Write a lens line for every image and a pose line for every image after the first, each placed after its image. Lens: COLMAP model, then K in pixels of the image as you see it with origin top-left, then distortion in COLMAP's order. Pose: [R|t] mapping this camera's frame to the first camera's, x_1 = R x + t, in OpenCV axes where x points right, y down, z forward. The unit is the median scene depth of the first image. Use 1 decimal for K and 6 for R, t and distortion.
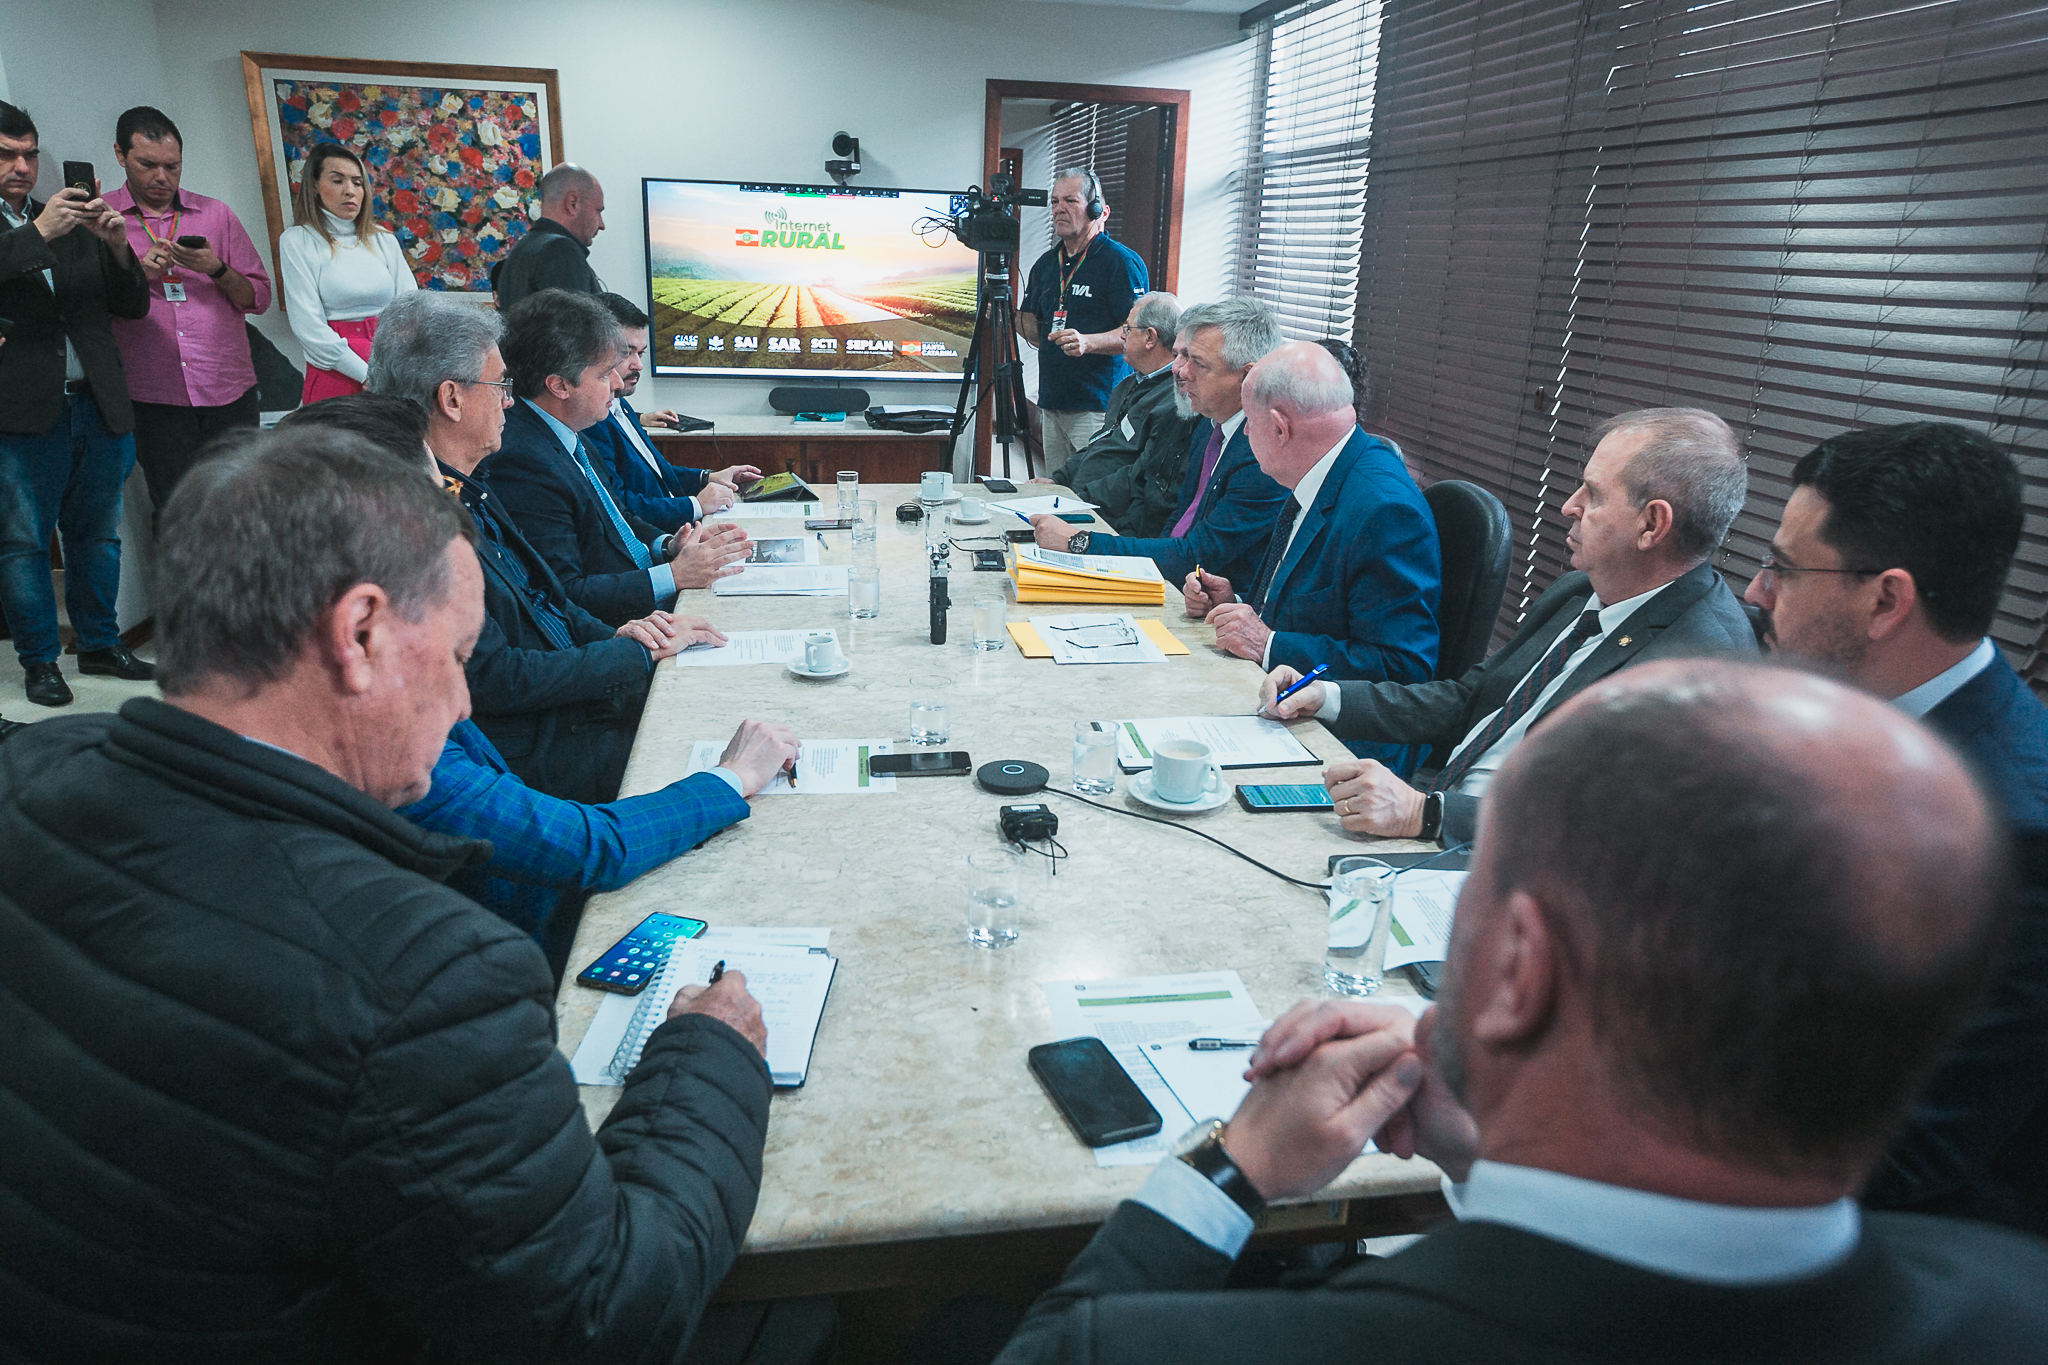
lens RADIAL K [[1372.5, 0, 1024.0], [0, 1372.5, 682.5], [0, 0, 1]] dist [-0.019132, 0.078774]
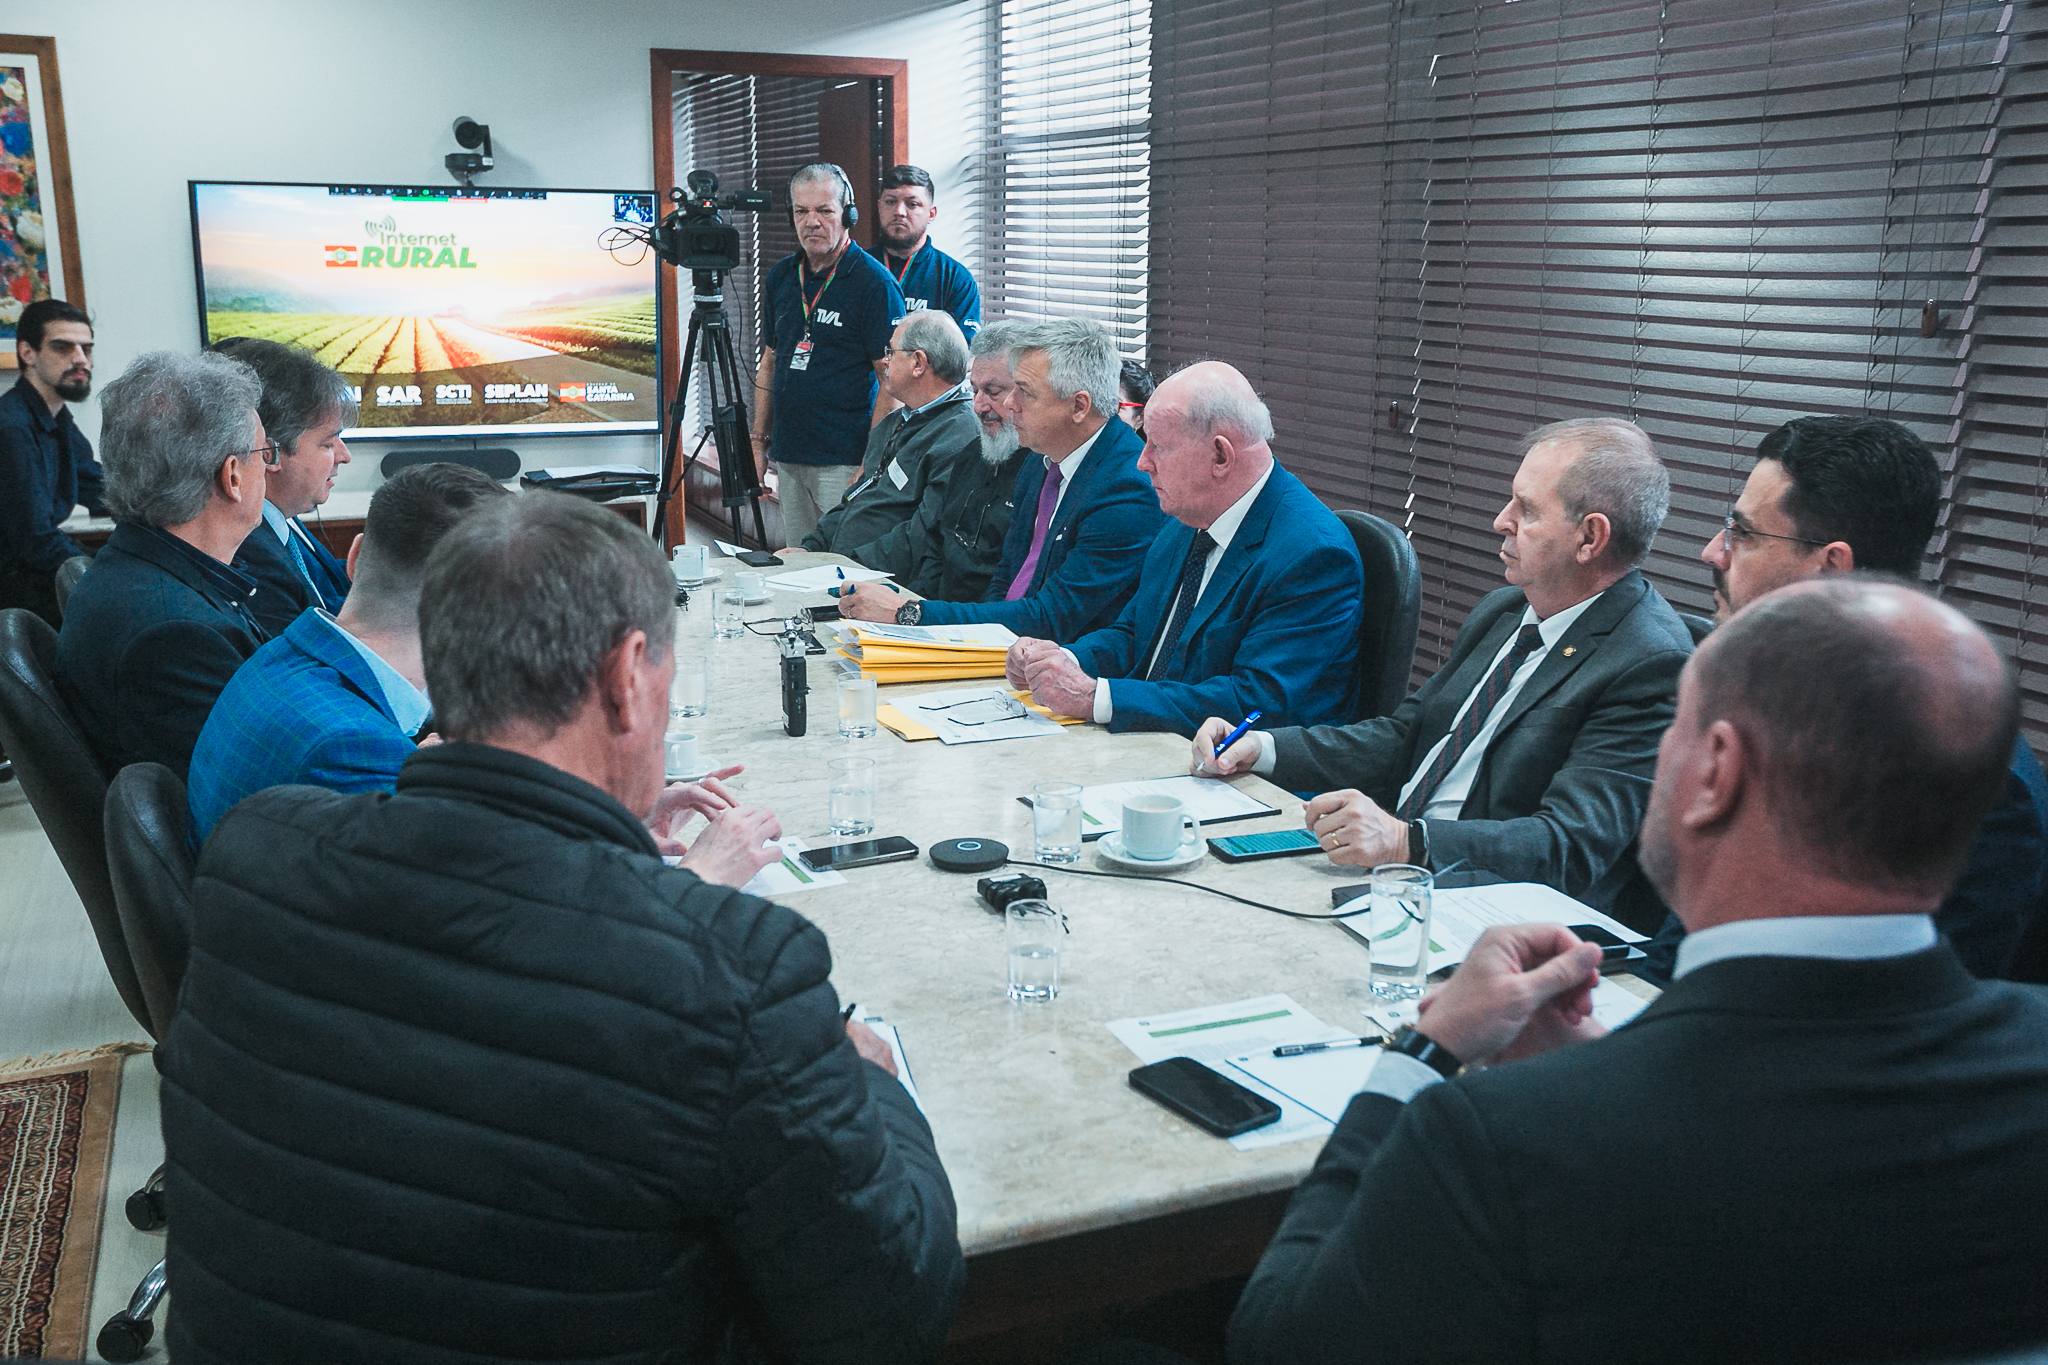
lens RADIAL K [[2029.7, 0, 1016.3], [0, 2029.7, 631.1], [0, 0, 1]] dist [0.045162, 0.146212]
pose [[0.972941, -0.074253, 0.218798, -0.199412], [0.098137, 0.990097, -0.100383, 0.046340], [-0.209178, 0.119139, 0.970593, -0.249469]]
